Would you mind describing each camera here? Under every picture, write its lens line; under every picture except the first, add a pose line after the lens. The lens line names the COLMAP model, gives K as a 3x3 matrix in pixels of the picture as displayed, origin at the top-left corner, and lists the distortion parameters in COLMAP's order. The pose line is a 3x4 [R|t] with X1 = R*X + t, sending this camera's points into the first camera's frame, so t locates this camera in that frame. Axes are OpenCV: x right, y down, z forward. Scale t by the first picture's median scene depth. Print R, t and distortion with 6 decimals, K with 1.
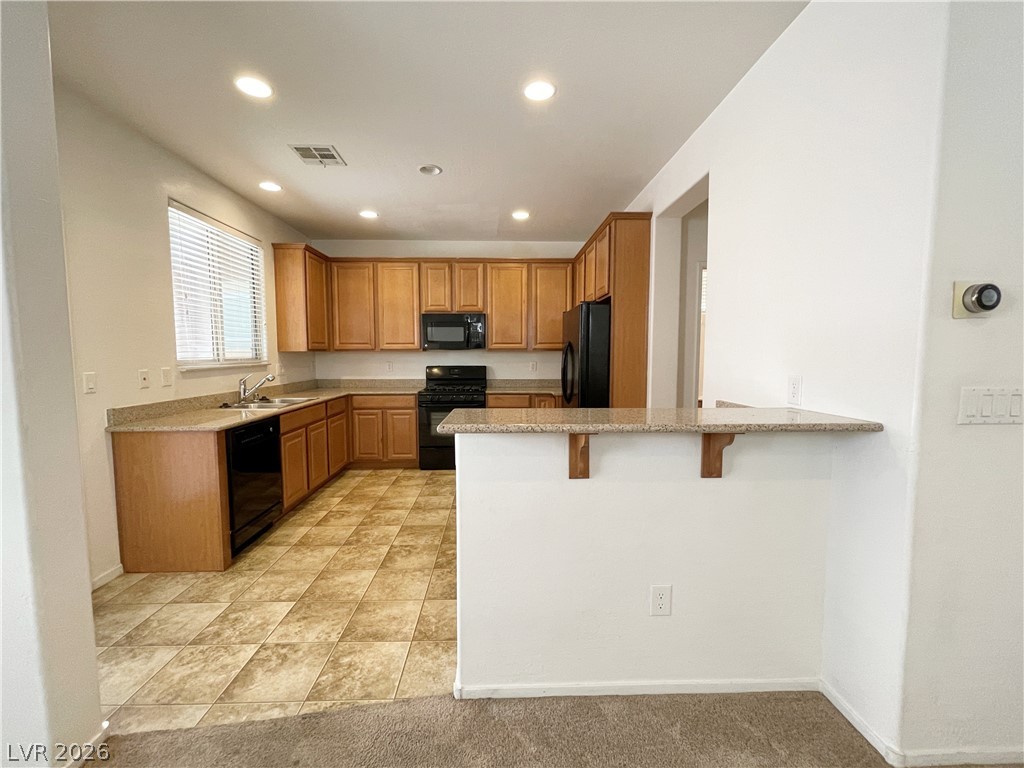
lens RADIAL K [[420.8, 0, 508.9], [0, 420.8, 385.9], [0, 0, 1]] dist [-0.001879, -0.000138]
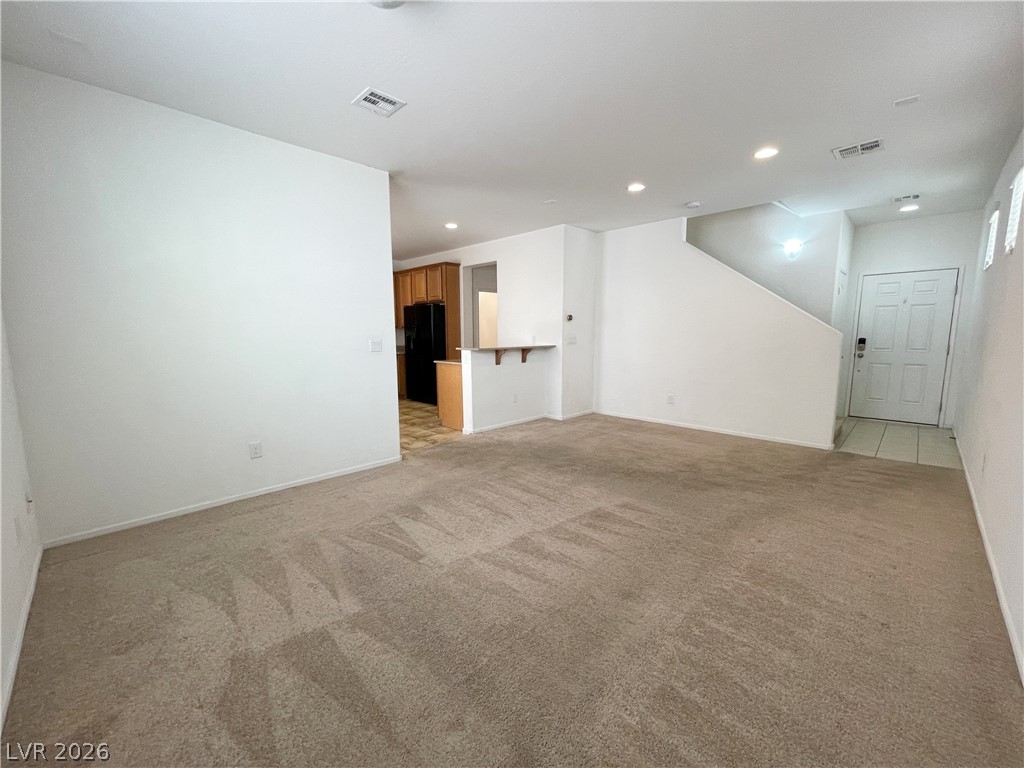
lens RADIAL K [[410.3, 0, 505.4], [0, 410.3, 392.2], [0, 0, 1]] dist [-0.000160, -0.000029]
pose [[0.729943, -0.103541, 0.675620, -0.840346], [0.056402, 0.994213, 0.091430, 0.053774], [-0.681177, -0.028633, 0.731558, -0.616063]]
